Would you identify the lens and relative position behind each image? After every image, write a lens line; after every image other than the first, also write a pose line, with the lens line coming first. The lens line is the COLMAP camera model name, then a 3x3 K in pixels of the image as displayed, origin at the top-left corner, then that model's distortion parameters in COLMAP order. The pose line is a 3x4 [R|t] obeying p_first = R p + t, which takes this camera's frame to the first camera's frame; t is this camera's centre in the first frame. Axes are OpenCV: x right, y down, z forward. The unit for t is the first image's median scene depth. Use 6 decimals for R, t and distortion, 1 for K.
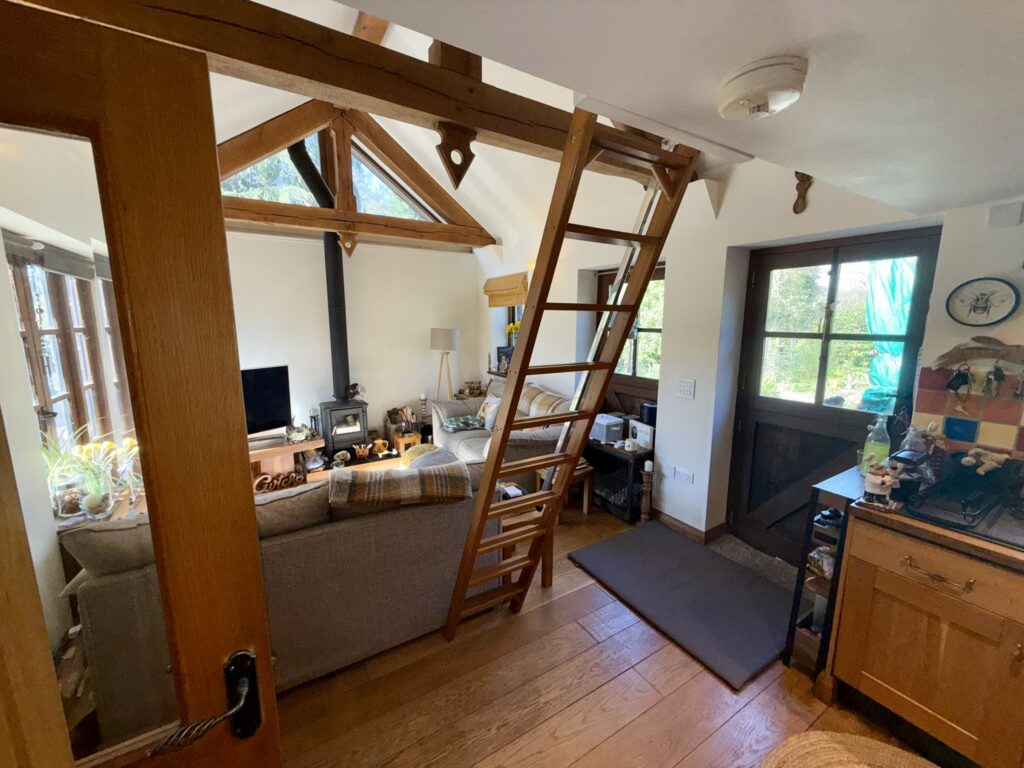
lens RADIAL K [[407.0, 0, 512.8], [0, 407.0, 385.9], [0, 0, 1]] dist [-0.000438, -0.000335]
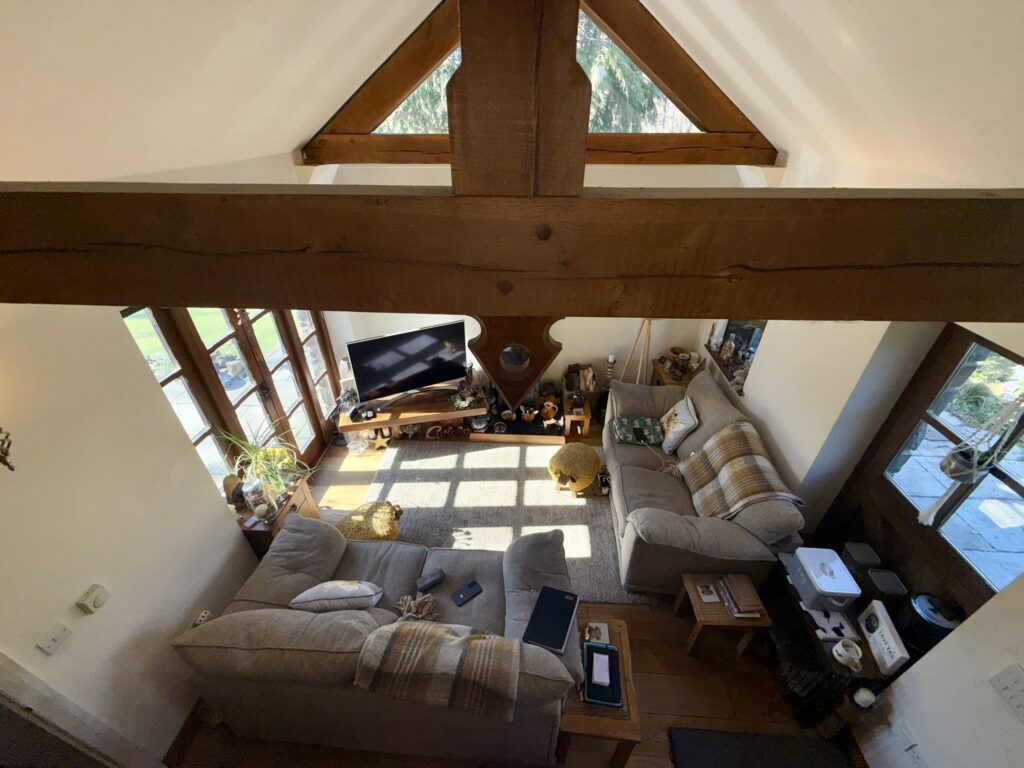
lens RADIAL K [[407.0, 0, 511.5], [0, 407.0, 387.0], [0, 0, 1]] dist [-0.000438, -0.000335]
pose [[0.818666, 0.315419, -0.479892, 0.033534], [-0.094849, 0.898447, 0.428715, -0.299986], [0.566382, -0.305457, 0.765446, 0.268860]]
